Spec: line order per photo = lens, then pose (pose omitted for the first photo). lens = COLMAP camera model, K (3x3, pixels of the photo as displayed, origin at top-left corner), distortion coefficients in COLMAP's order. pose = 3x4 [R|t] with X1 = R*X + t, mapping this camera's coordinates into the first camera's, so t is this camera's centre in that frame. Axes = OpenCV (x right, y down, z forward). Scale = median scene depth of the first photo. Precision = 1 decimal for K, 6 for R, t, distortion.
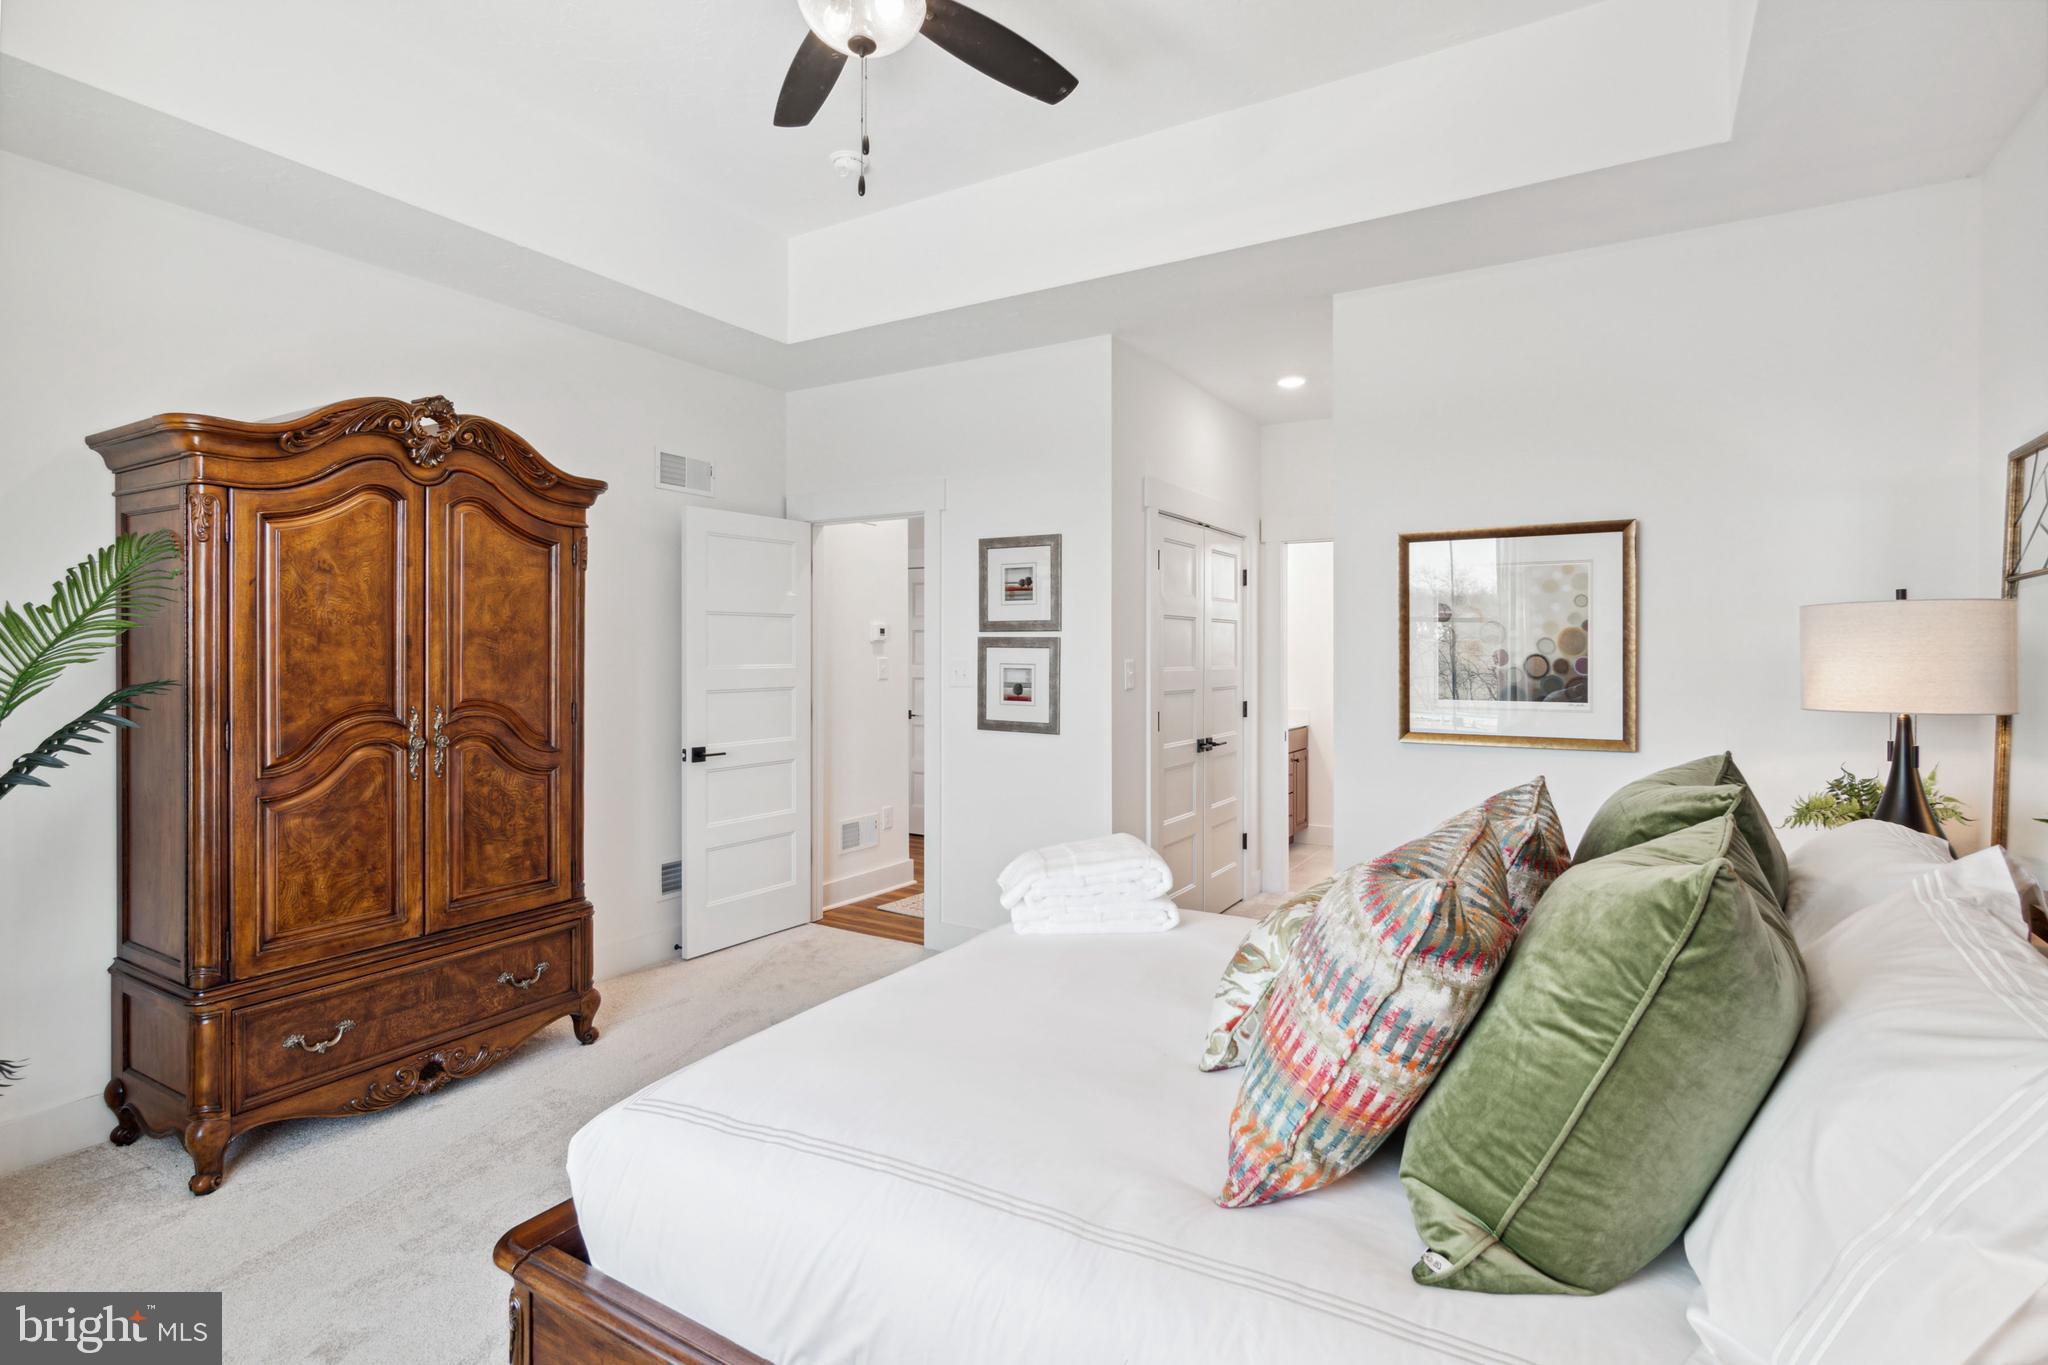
lens RADIAL K [[1004.5, 0, 1018.2], [0, 1004.5, 658.2], [0, 0, 1]] dist [0.000273, 0.000277]
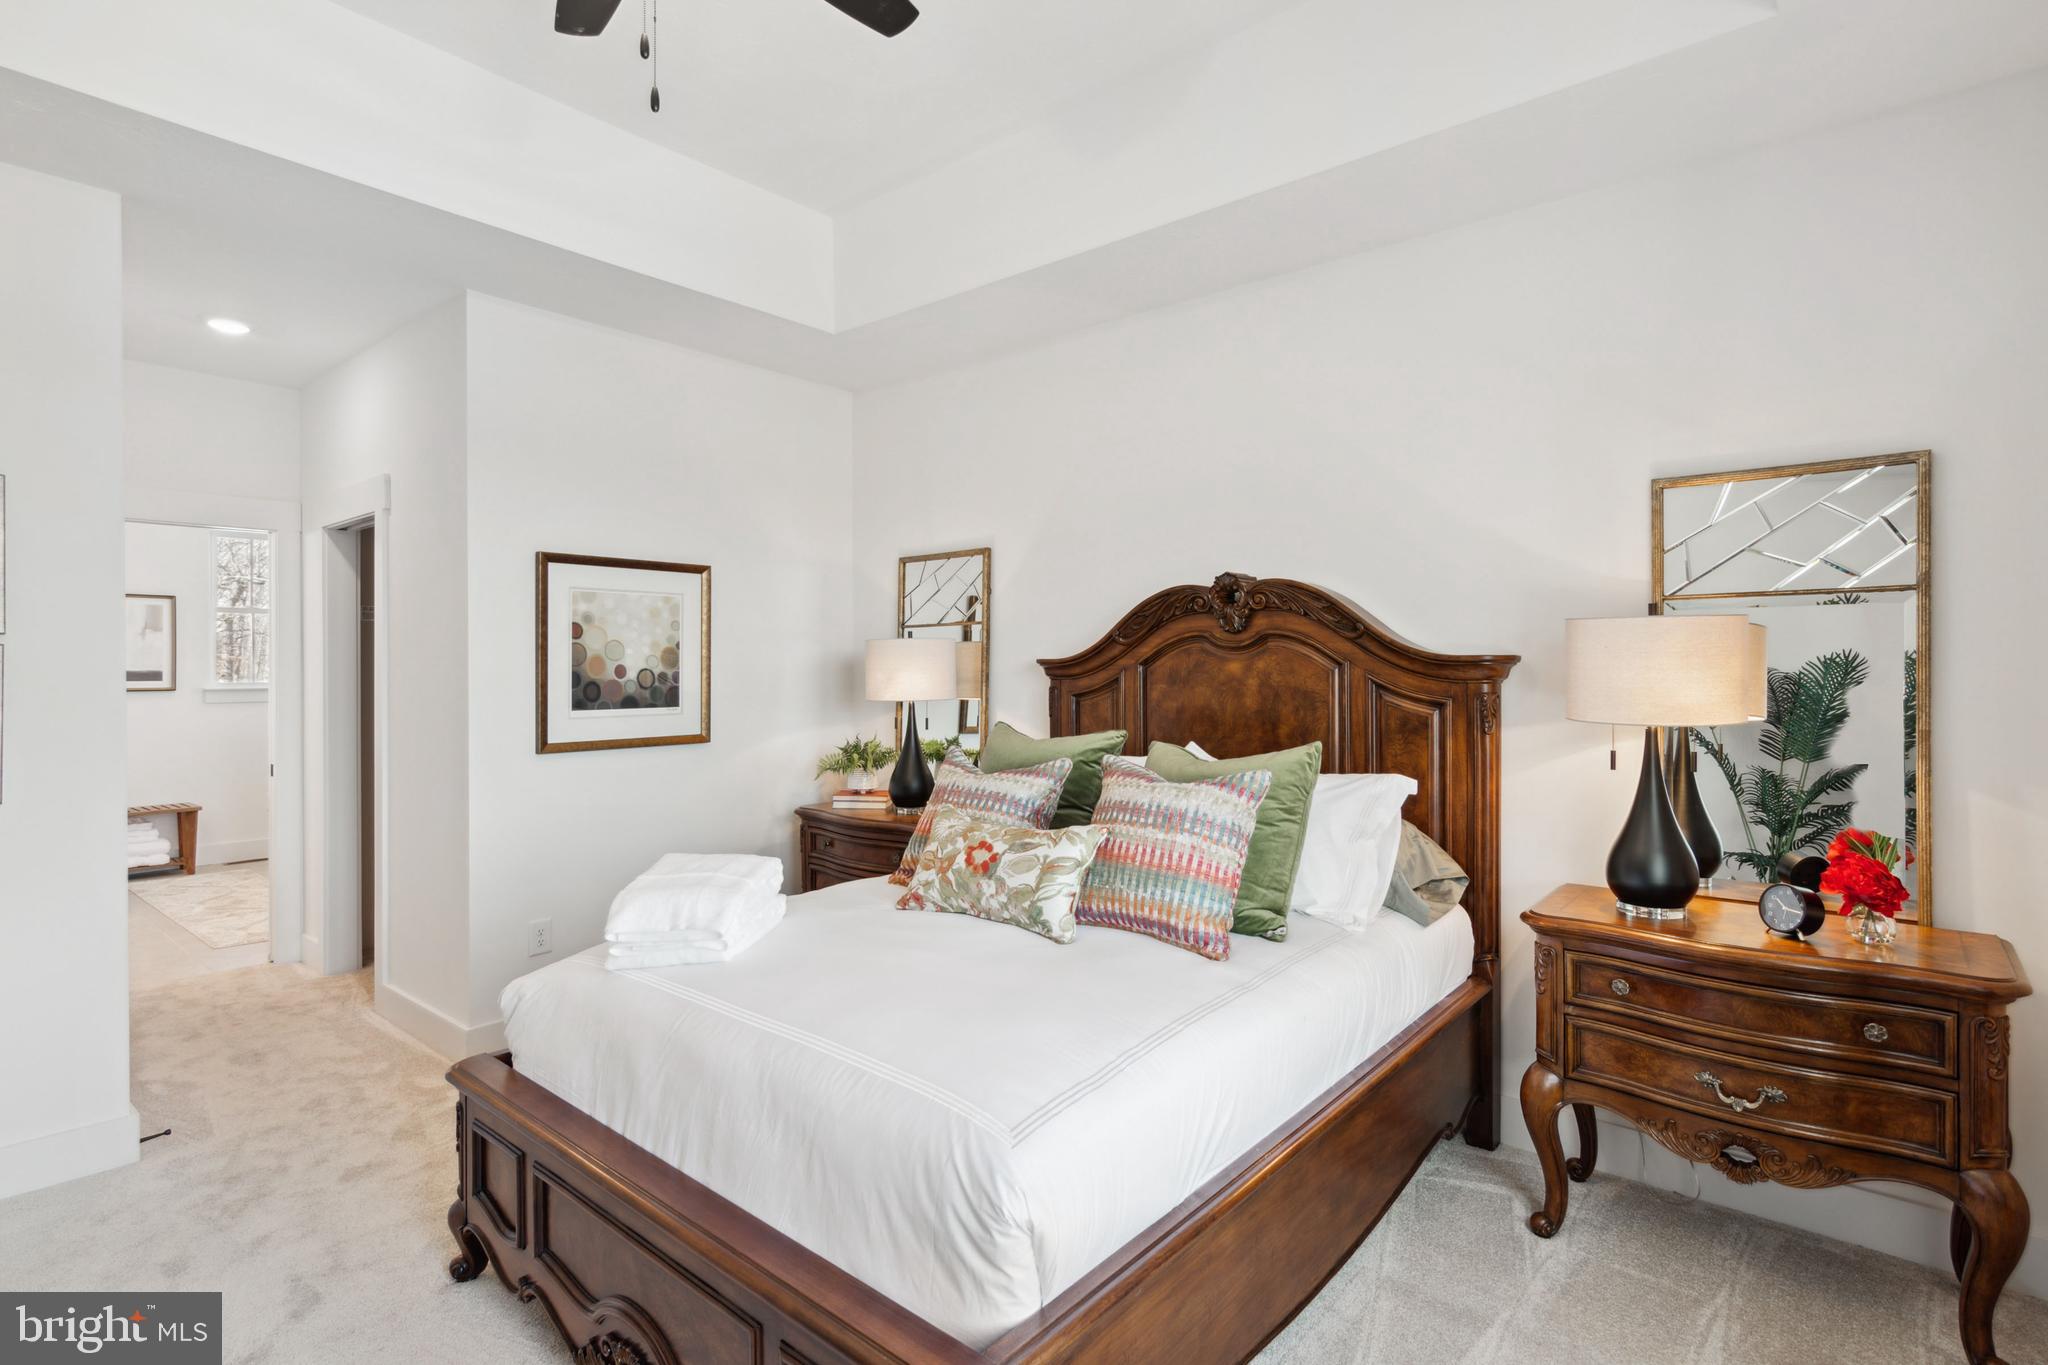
lens RADIAL K [[1001.7, 0, 1011.8], [0, 1001.7, 678.2], [0, 0, 1]] dist [-0.000816, 0.001270]
pose [[0.157153, -0.013328, 0.987484, -0.607365], [0.005512, 0.999905, 0.012618, -0.005179], [-0.987559, 0.003460, 0.157212, 0.386364]]
